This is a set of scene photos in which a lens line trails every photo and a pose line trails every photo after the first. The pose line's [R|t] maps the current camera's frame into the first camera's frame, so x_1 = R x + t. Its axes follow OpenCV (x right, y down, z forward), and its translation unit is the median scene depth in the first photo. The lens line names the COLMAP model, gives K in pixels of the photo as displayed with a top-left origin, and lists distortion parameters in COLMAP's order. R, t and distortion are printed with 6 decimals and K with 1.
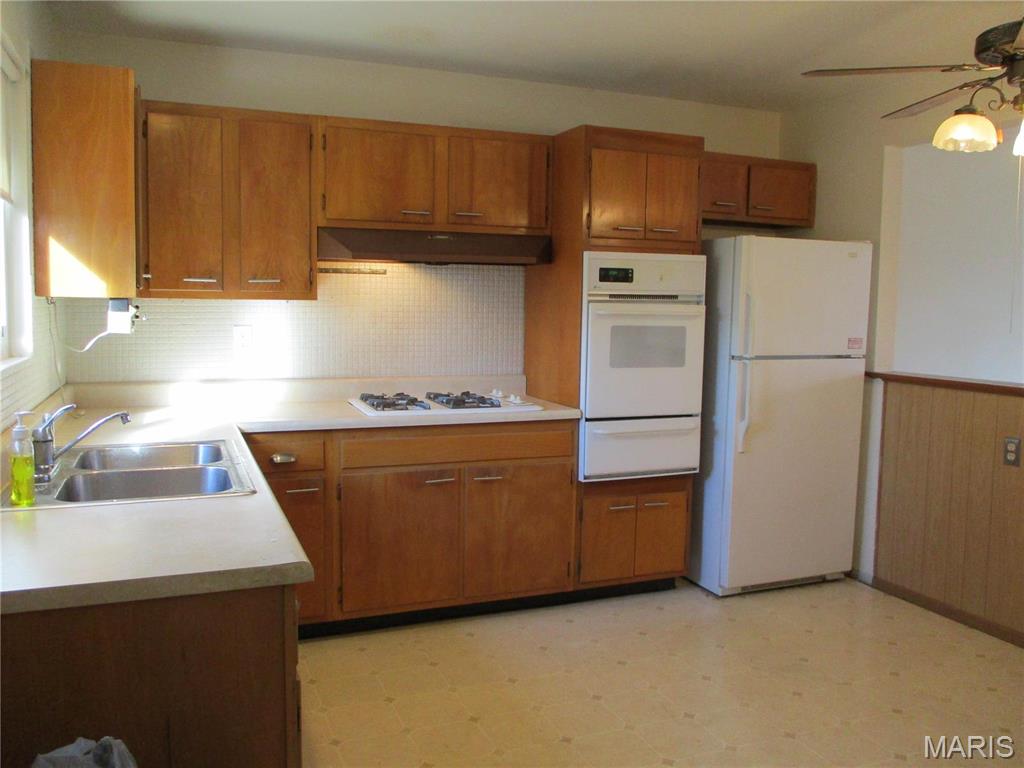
lens RADIAL K [[843.7, 0, 512.0], [0, 843.7, 384.0], [0, 0, 1]] dist [-0.046244, -0.005427]
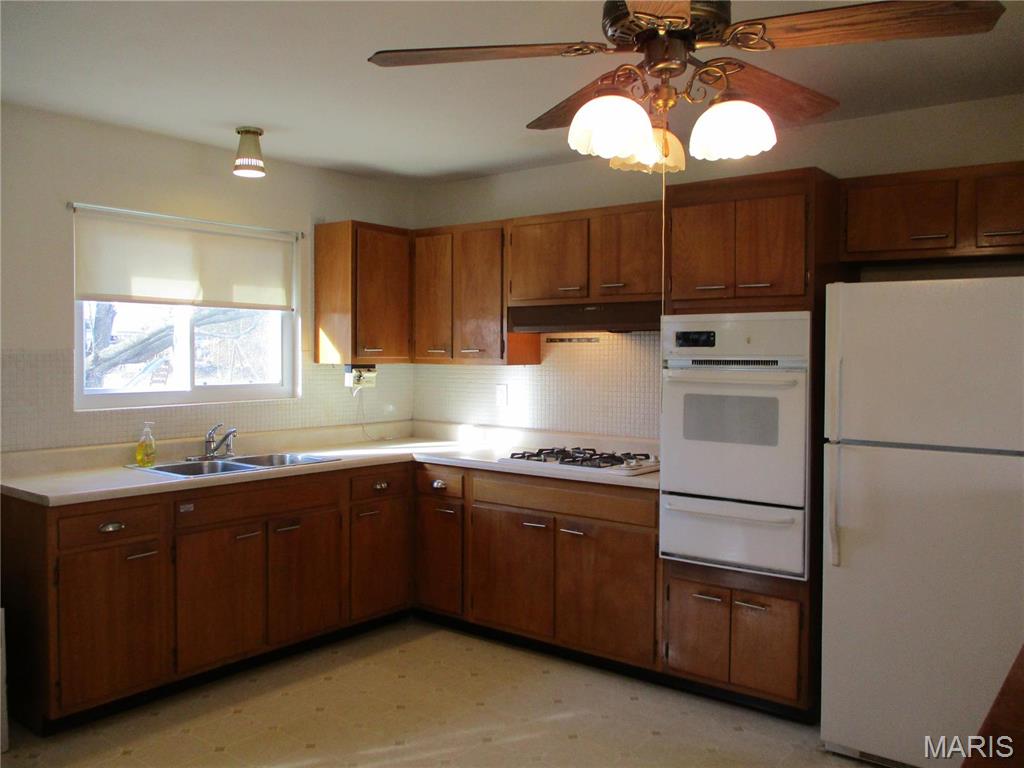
lens RADIAL K [[843.7, 0, 512.0], [0, 843.7, 384.0], [0, 0, 1]] dist [-0.046244, -0.005427]
pose [[0.495081, 0.021719, -0.868575, 0.818534], [-0.081742, 0.996418, -0.021676, -0.043782], [0.864993, 0.081731, 0.495083, 0.372663]]
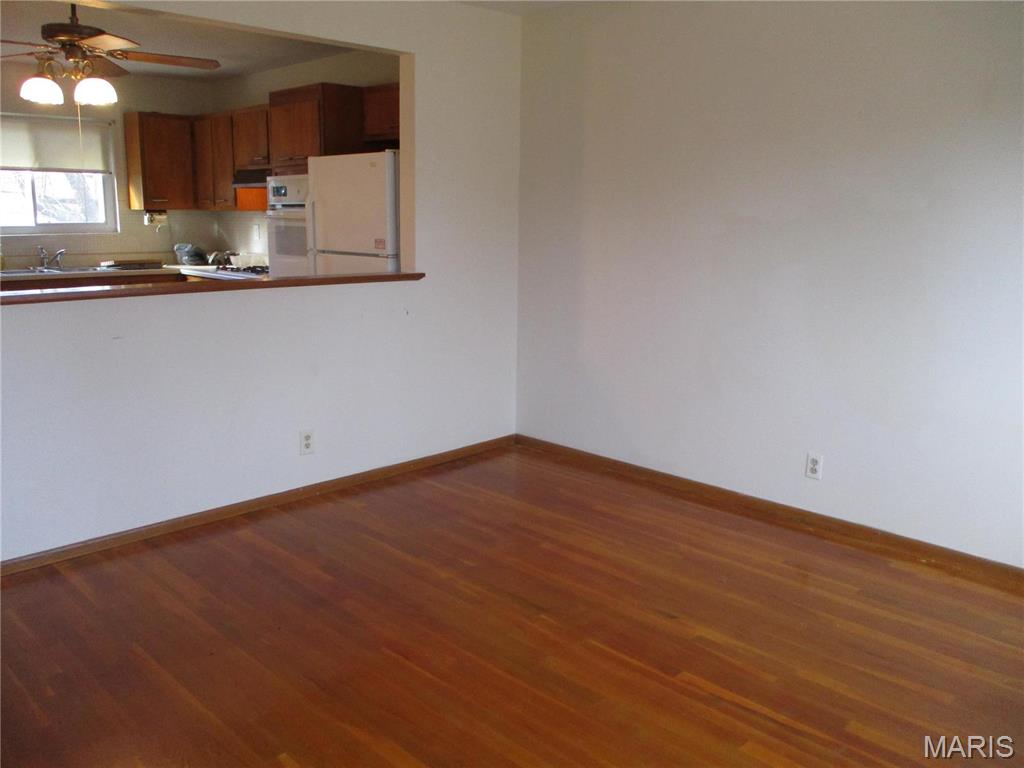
lens RADIAL K [[843.7, 0, 512.0], [0, 843.7, 384.0], [0, 0, 1]] dist [-0.046244, -0.005427]
pose [[0.395922, 0.174913, -0.901471, 1.670208], [-0.096658, 0.984176, 0.148509, -0.053103], [0.913183, 0.028336, 0.406564, 0.776180]]
